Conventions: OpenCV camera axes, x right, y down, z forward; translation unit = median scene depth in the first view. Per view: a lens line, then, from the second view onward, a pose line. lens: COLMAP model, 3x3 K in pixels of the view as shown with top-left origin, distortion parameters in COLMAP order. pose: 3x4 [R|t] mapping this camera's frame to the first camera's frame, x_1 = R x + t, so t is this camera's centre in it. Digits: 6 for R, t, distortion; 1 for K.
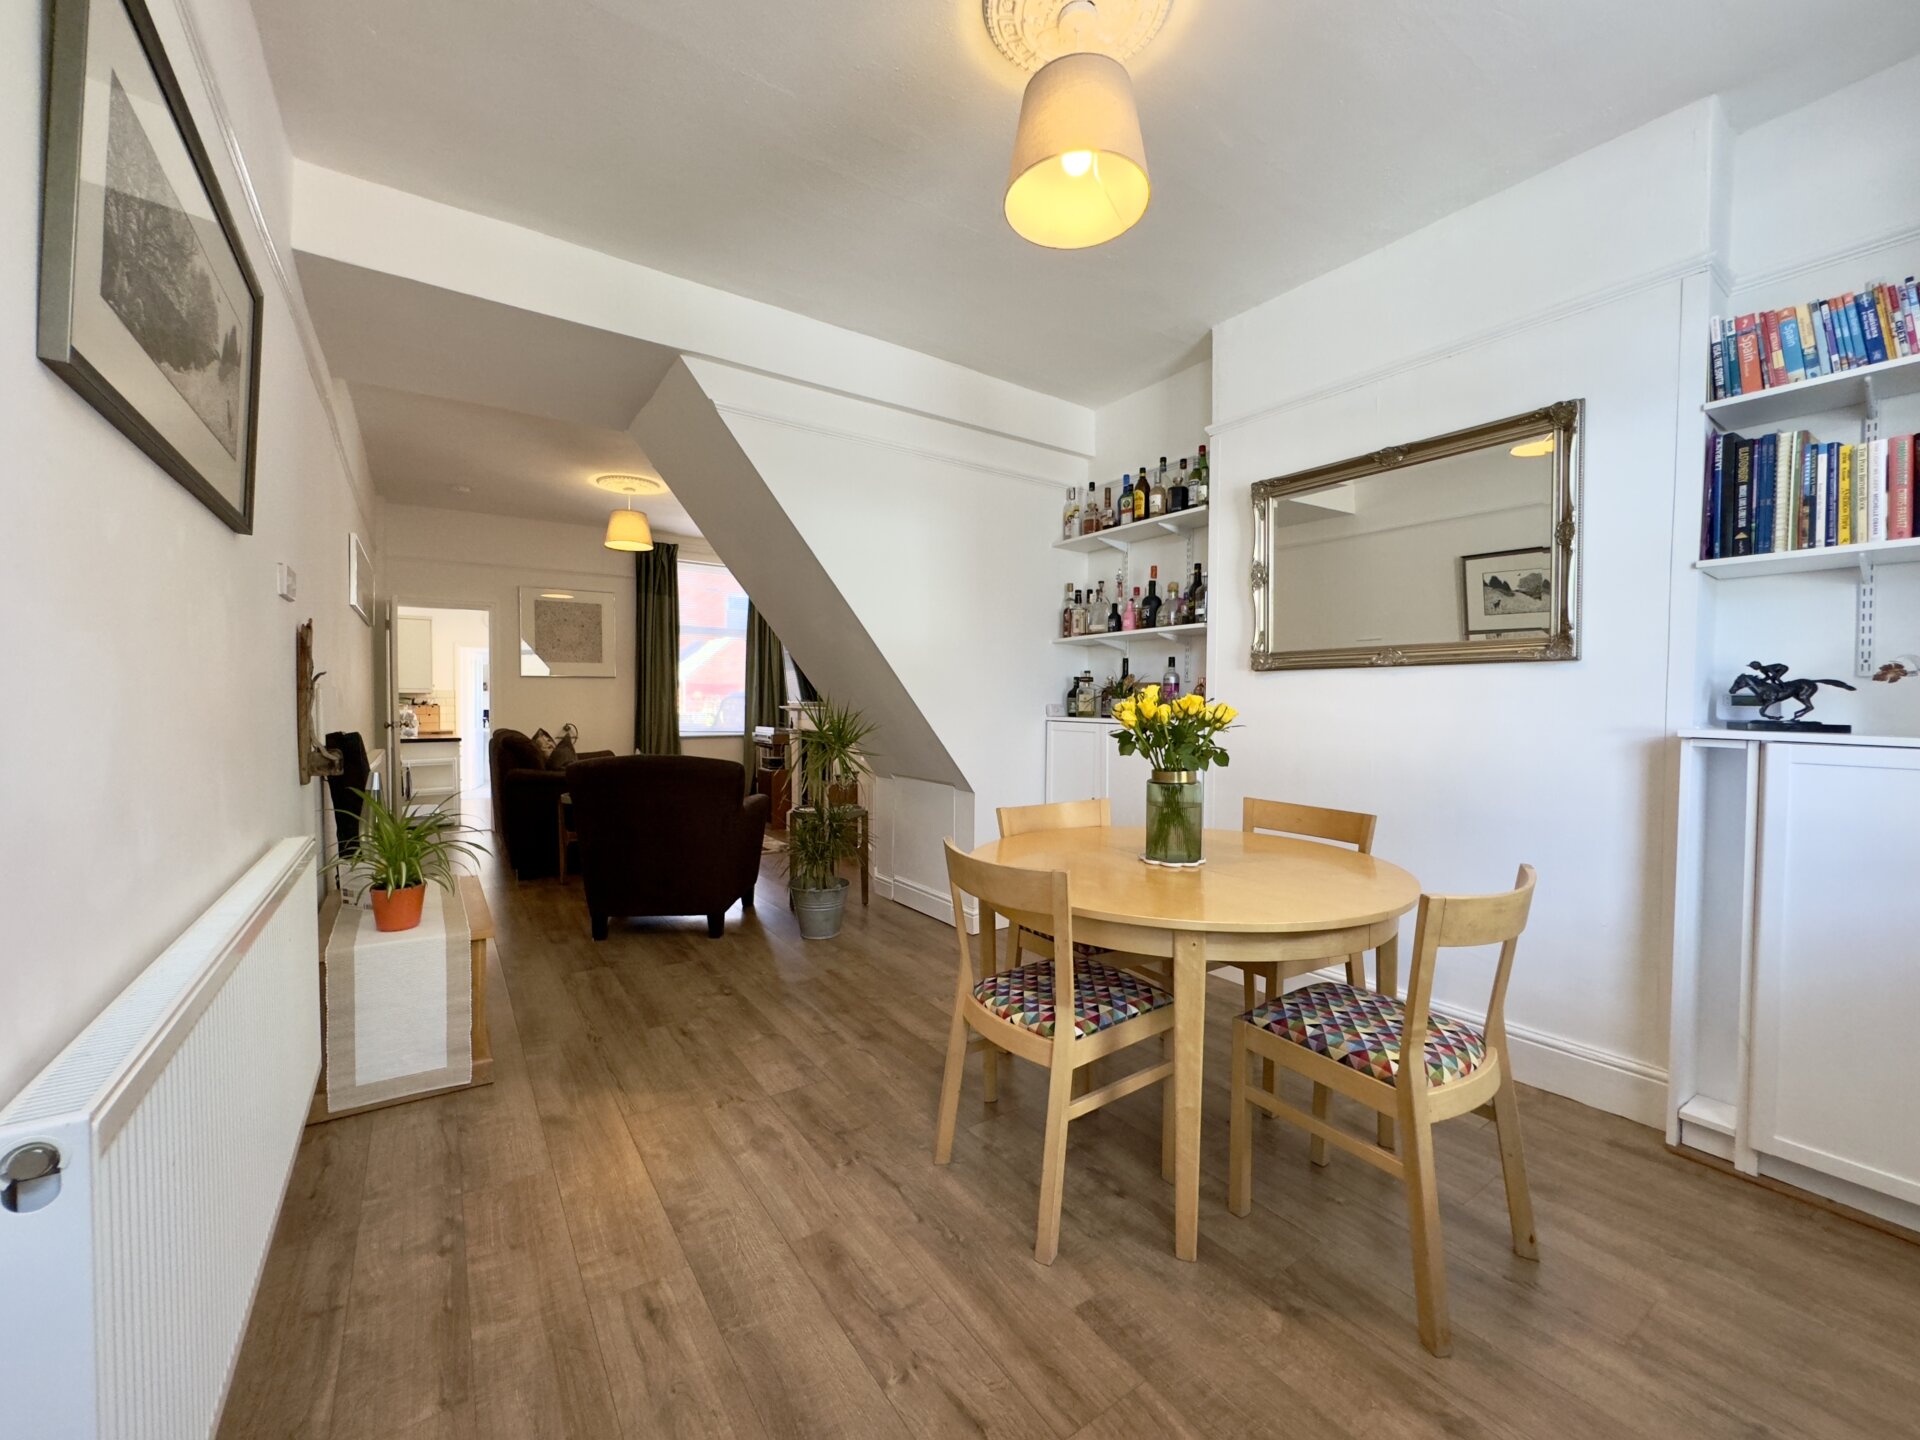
lens RADIAL K [[767.2, 0, 959.0], [0, 767.2, 719.3], [0, 0, 1]] dist [-0.002489, 0.000028]
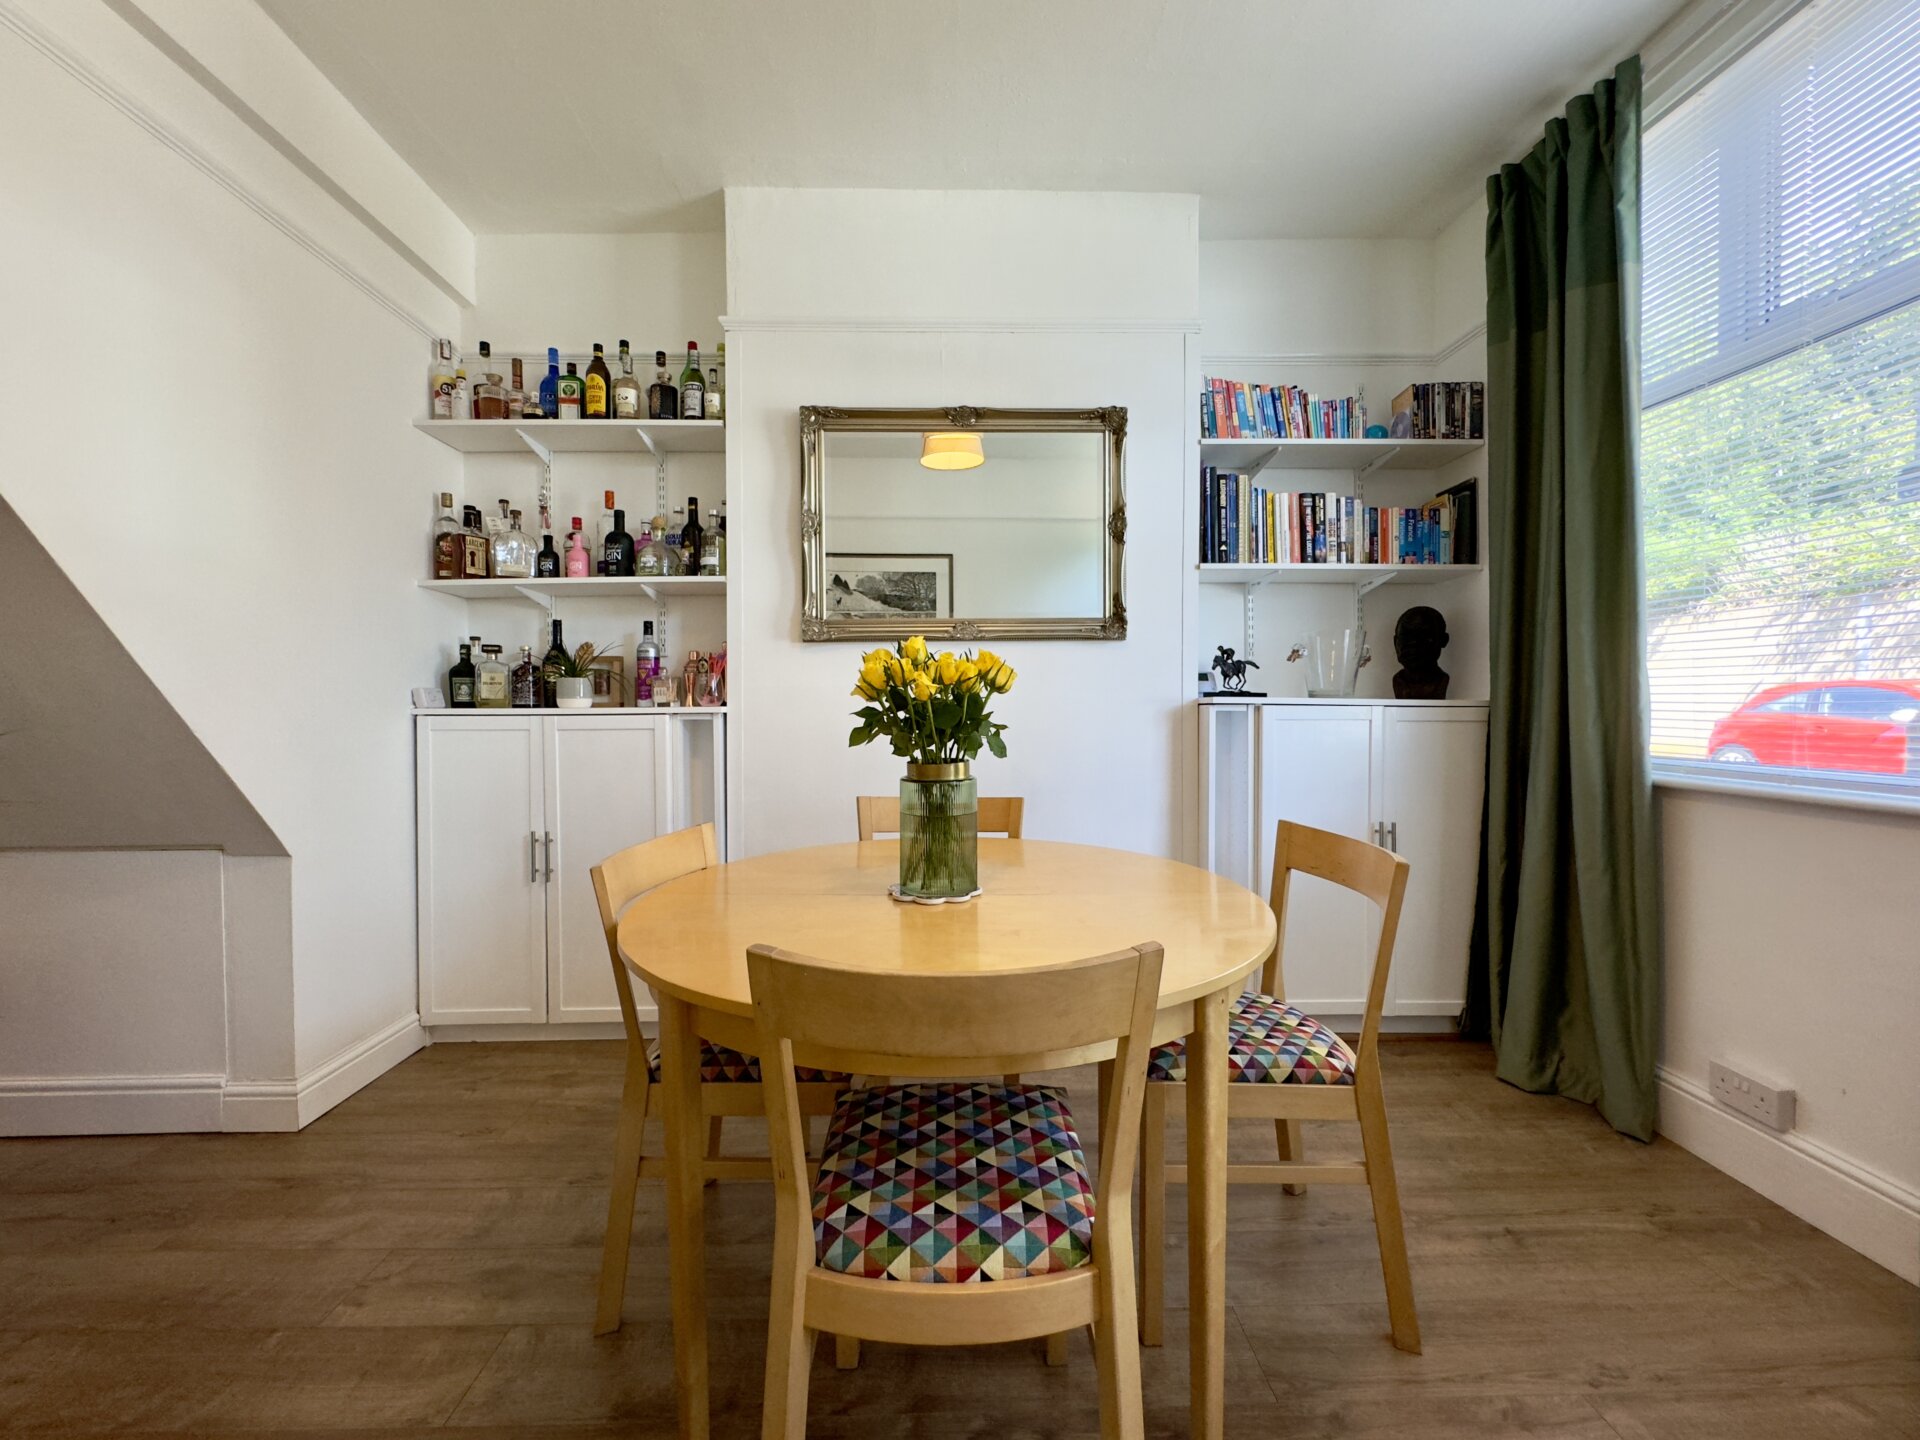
lens RADIAL K [[767.2, 0, 958.9], [0, 767.2, 716.4], [0, 0, 1]] dist [-0.002489, 0.000028]
pose [[0.547442, -0.025351, 0.836460, -0.190312], [0.029556, 0.999503, 0.010949, 0.011180], [-0.836322, 0.018729, 0.547919, 0.397349]]
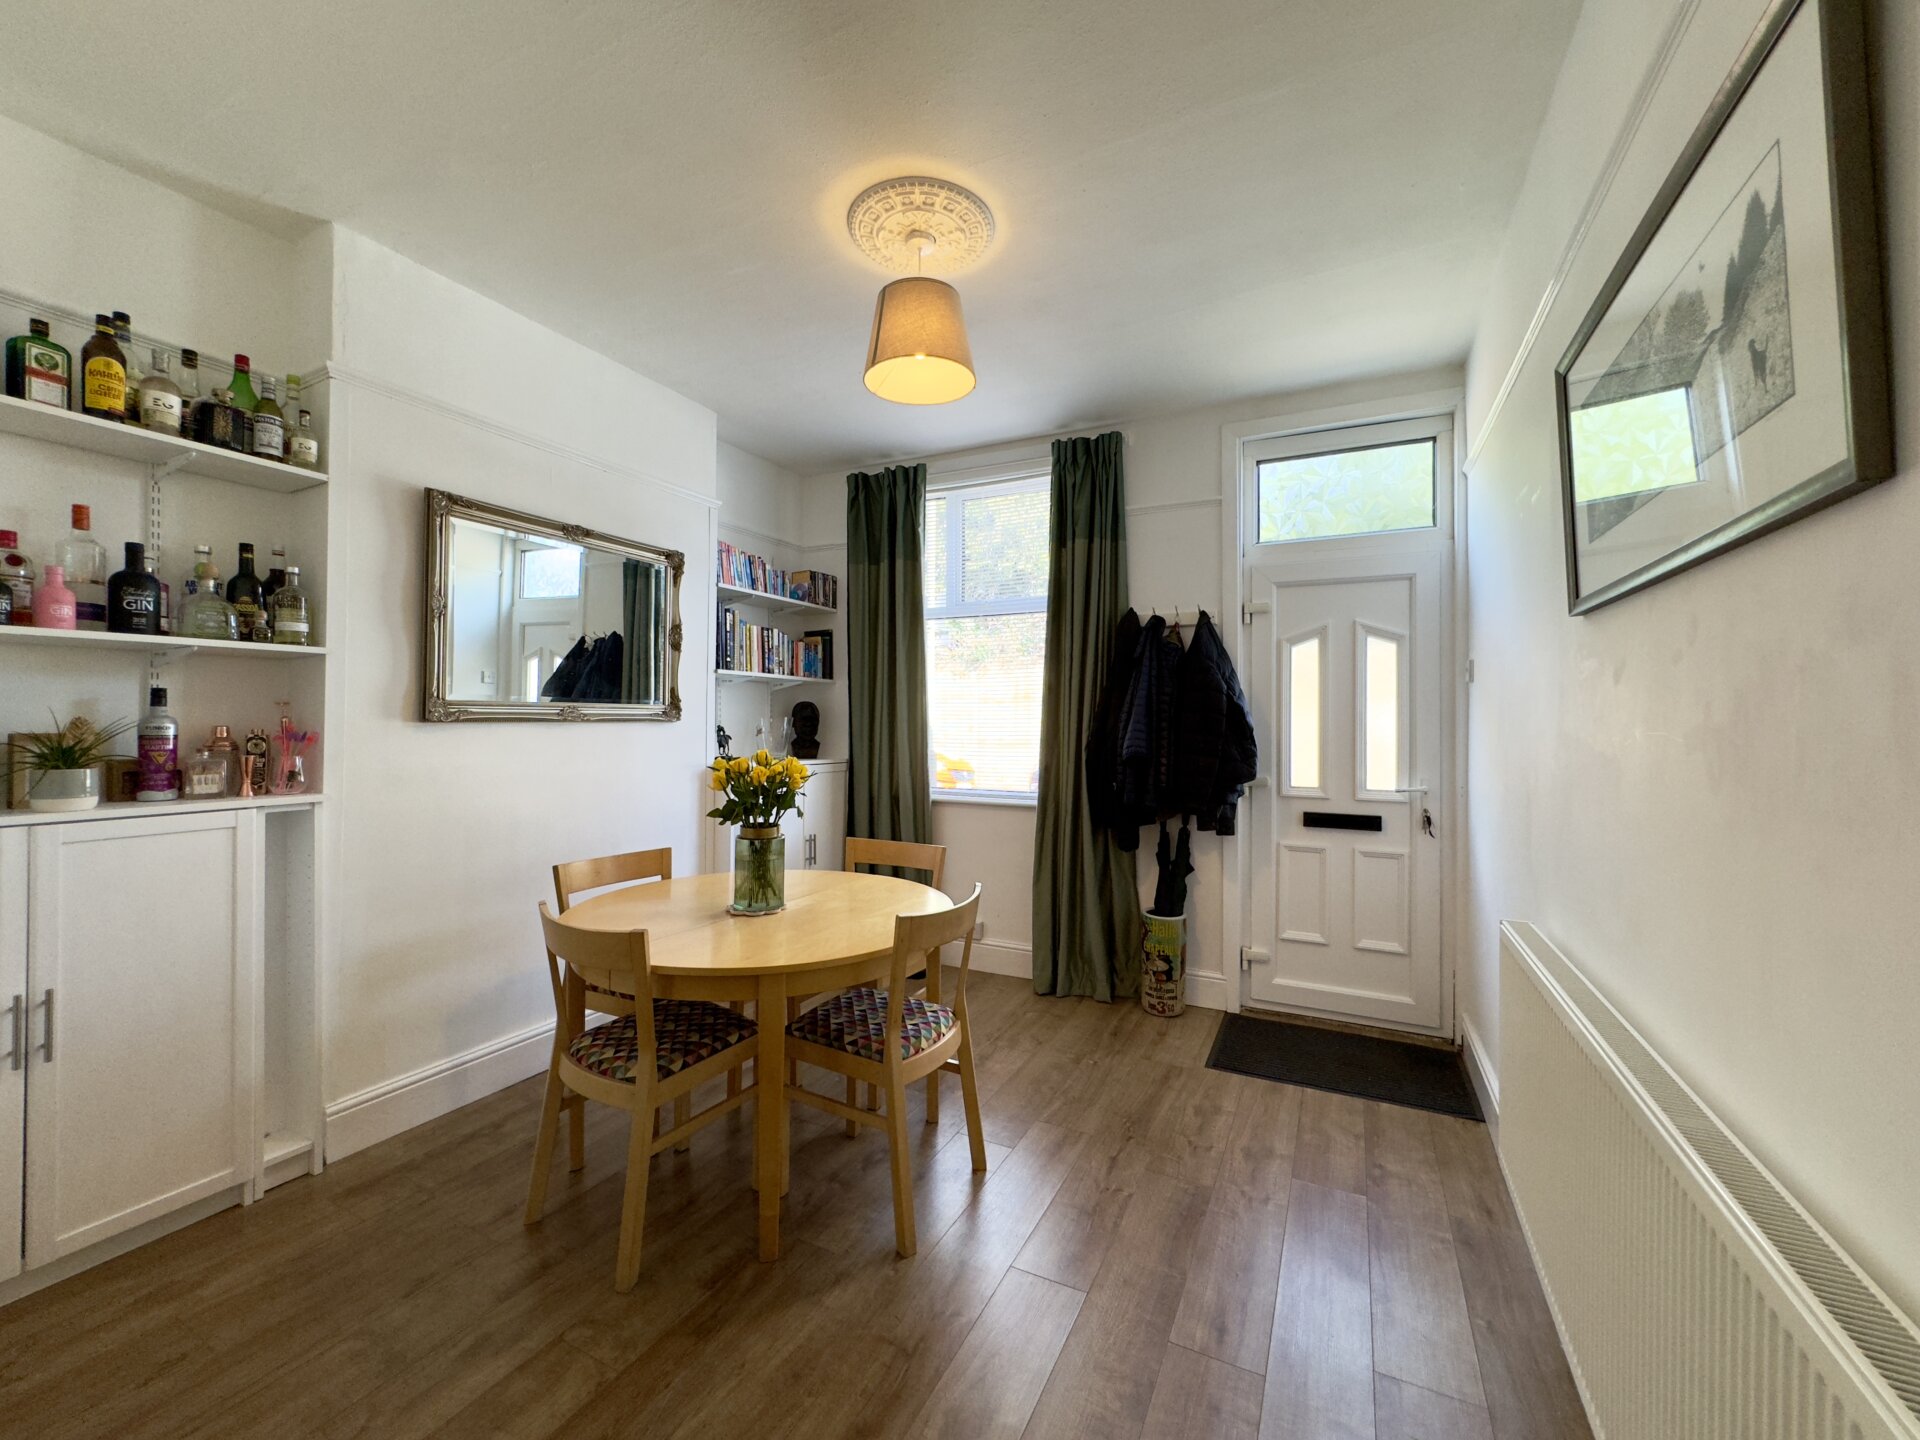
lens RADIAL K [[767.2, 0, 952.5], [0, 767.2, 725.7], [0, 0, 1]] dist [-0.002489, 0.000028]
pose [[-0.471536, -0.009912, 0.881791, -0.540121], [0.014655, 0.999711, 0.019074, -0.062354], [-0.881725, 0.021916, -0.471255, 0.837921]]
